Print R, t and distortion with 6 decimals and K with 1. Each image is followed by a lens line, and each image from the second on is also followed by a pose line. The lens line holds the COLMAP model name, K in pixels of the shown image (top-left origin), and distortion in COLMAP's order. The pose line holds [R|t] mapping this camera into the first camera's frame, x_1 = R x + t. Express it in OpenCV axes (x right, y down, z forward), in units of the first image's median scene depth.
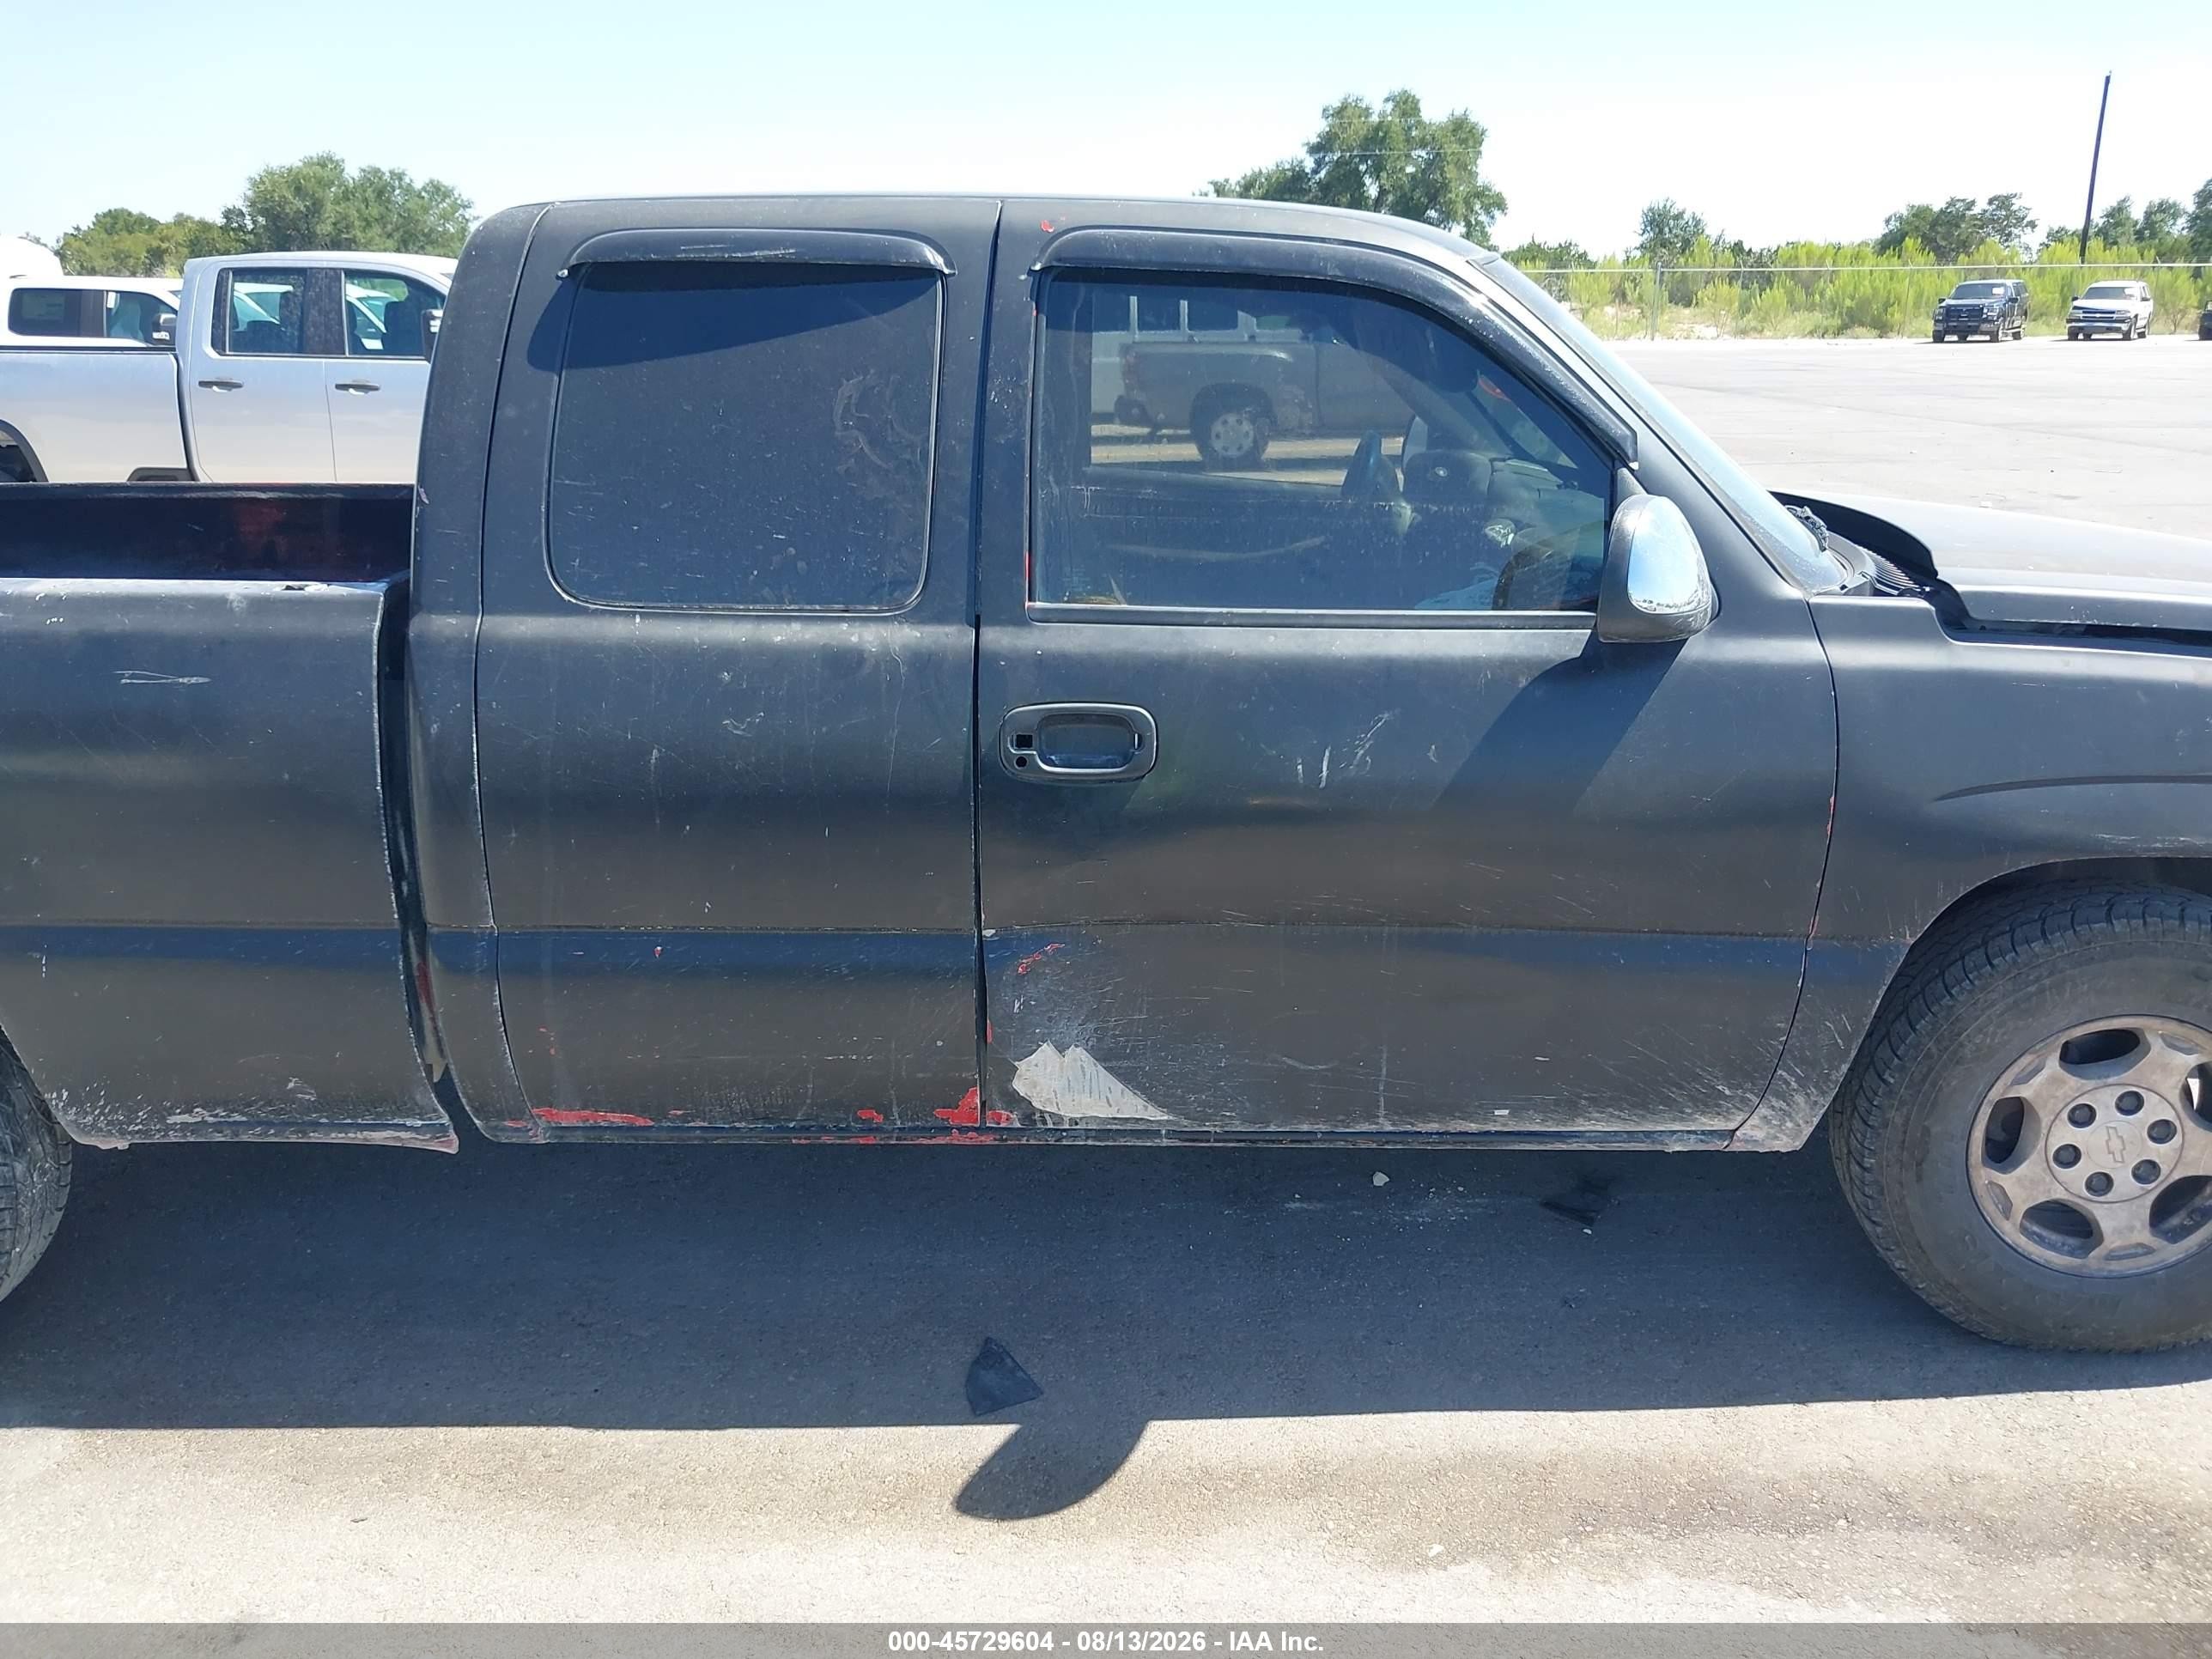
lens RADIAL K [[1775.8, 0, 1106.0], [0, 1775.8, 829.5], [0, 0, 1]] dist [0.047637, -0.086774]
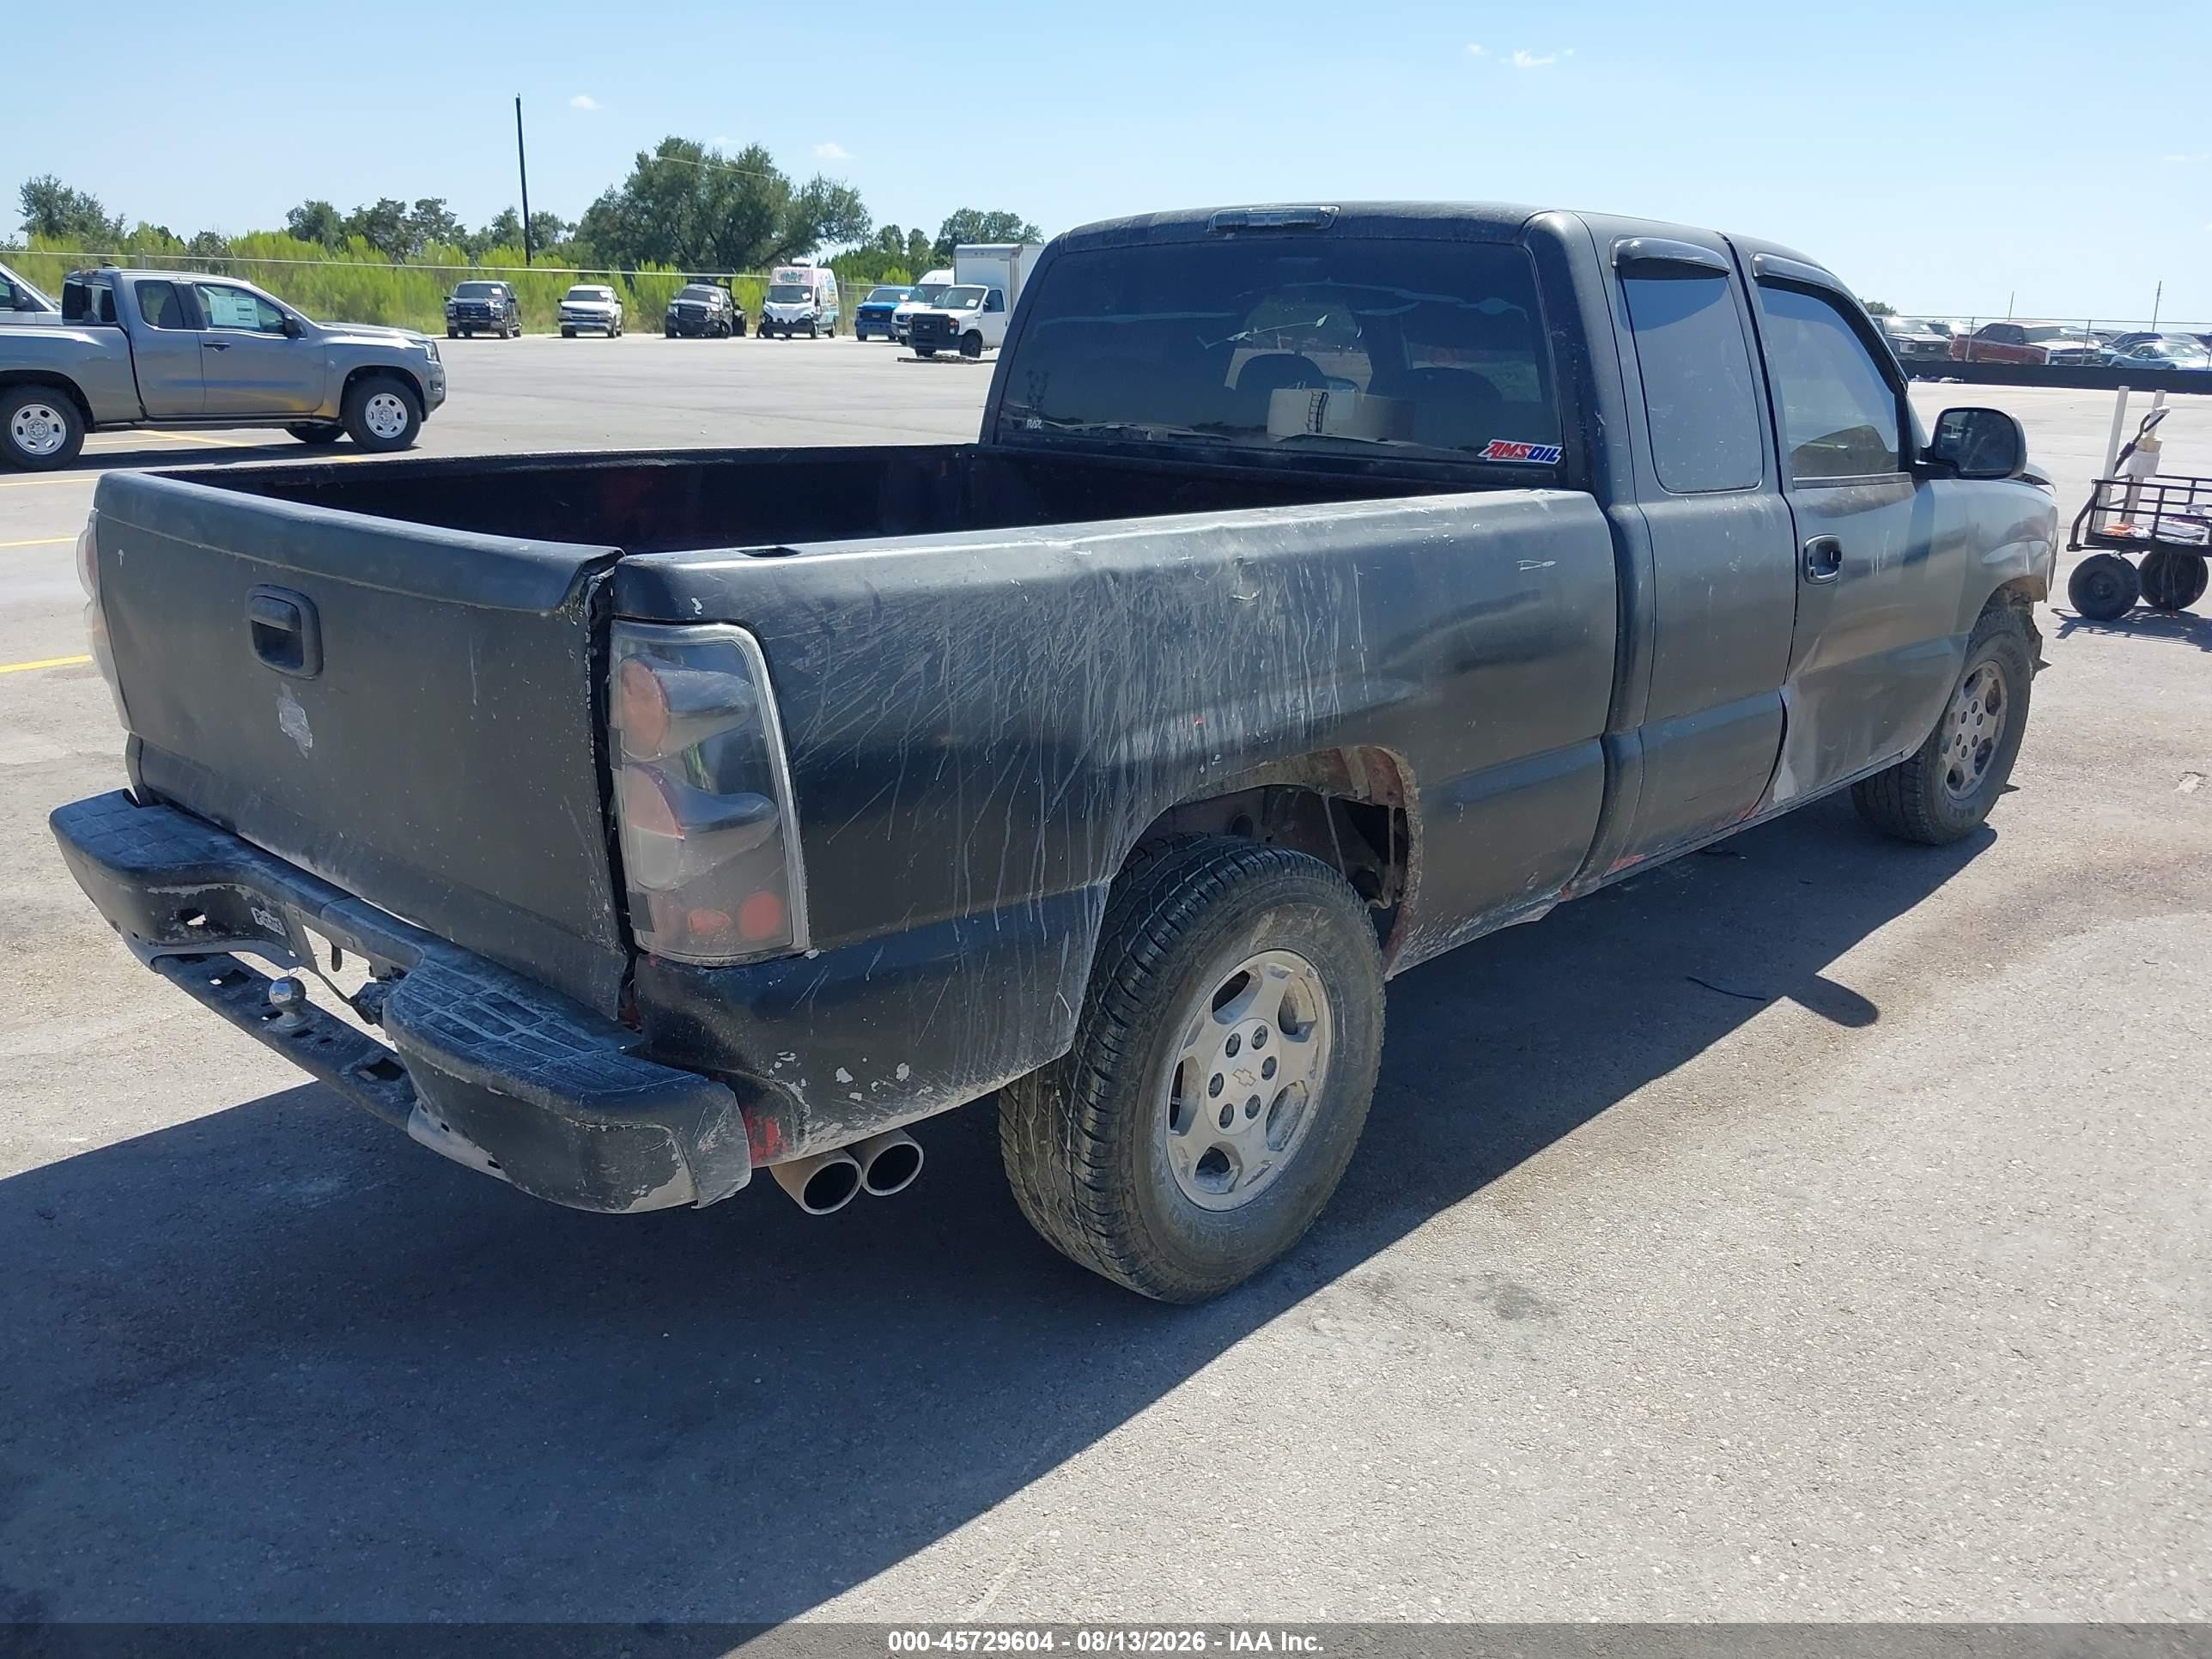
lens RADIAL K [[1789.8, 0, 1141.1], [0, 1789.8, 823.4], [0, 0, 1]] dist [-0.045871, 0.052708]
pose [[0.659333, -0.180437, 0.729878, -1.400805], [0.180304, 0.980394, 0.079492, -0.044467], [-0.729911, 0.079188, 0.678940, 0.284341]]
